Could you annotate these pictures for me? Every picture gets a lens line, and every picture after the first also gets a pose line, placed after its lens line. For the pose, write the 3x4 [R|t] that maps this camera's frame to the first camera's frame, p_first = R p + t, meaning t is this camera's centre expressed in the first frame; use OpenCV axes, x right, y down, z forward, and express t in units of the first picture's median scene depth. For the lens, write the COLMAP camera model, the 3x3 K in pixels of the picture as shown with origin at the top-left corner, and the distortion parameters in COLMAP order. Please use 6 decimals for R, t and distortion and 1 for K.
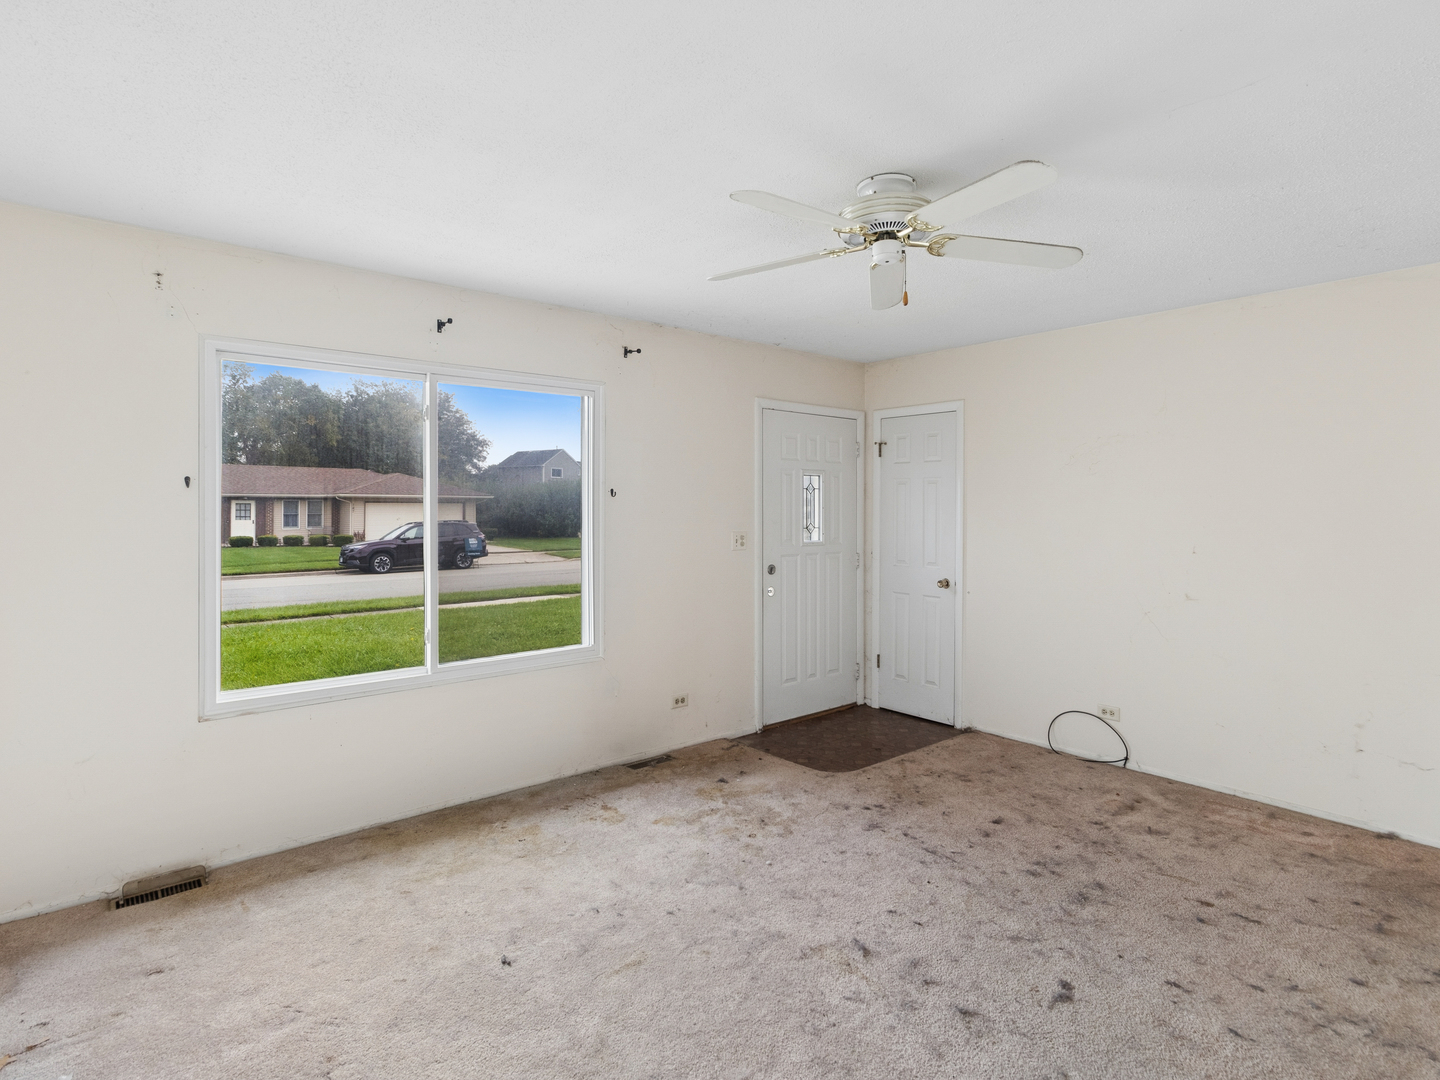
lens RADIAL K [[779.3, 0, 684.8], [0, 779.3, 503.3], [0, 0, 1]] dist [-0.001850, 0.000259]
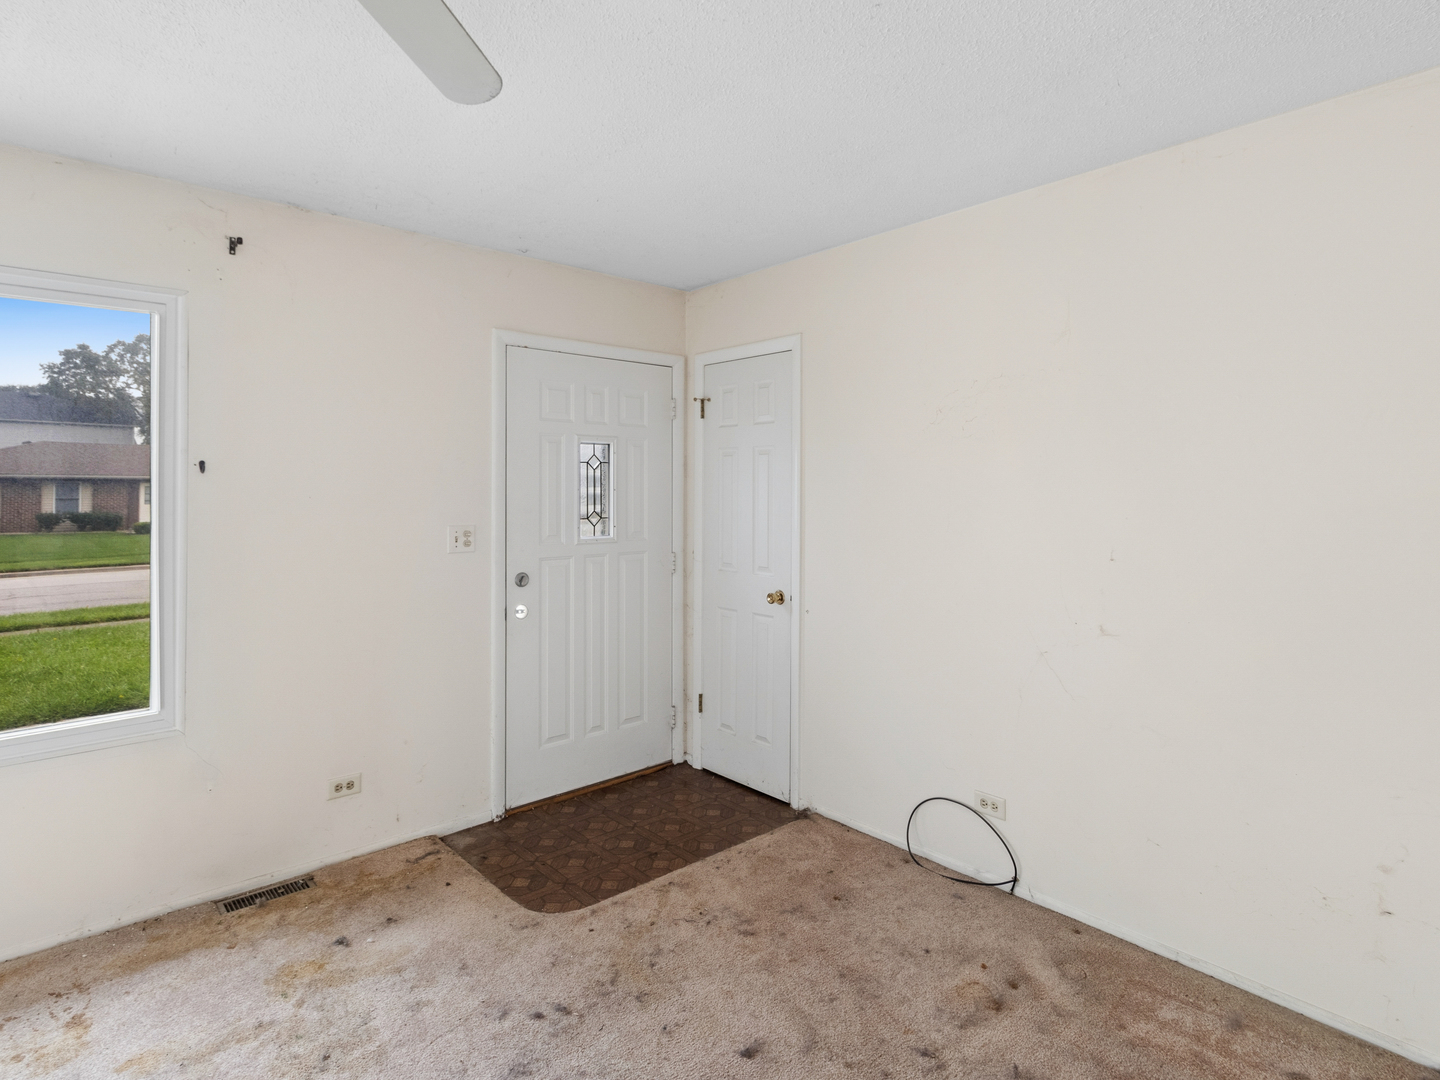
lens RADIAL K [[779.3, 0, 685.6], [0, 779.3, 480.7], [0, 0, 1]] dist [-0.001850, 0.000259]
pose [[0.999755, -0.002621, 0.022000, 0.277590], [0.002750, 0.999979, -0.005817, 0.002434], [-0.021984, 0.005876, 0.999741, 0.356458]]
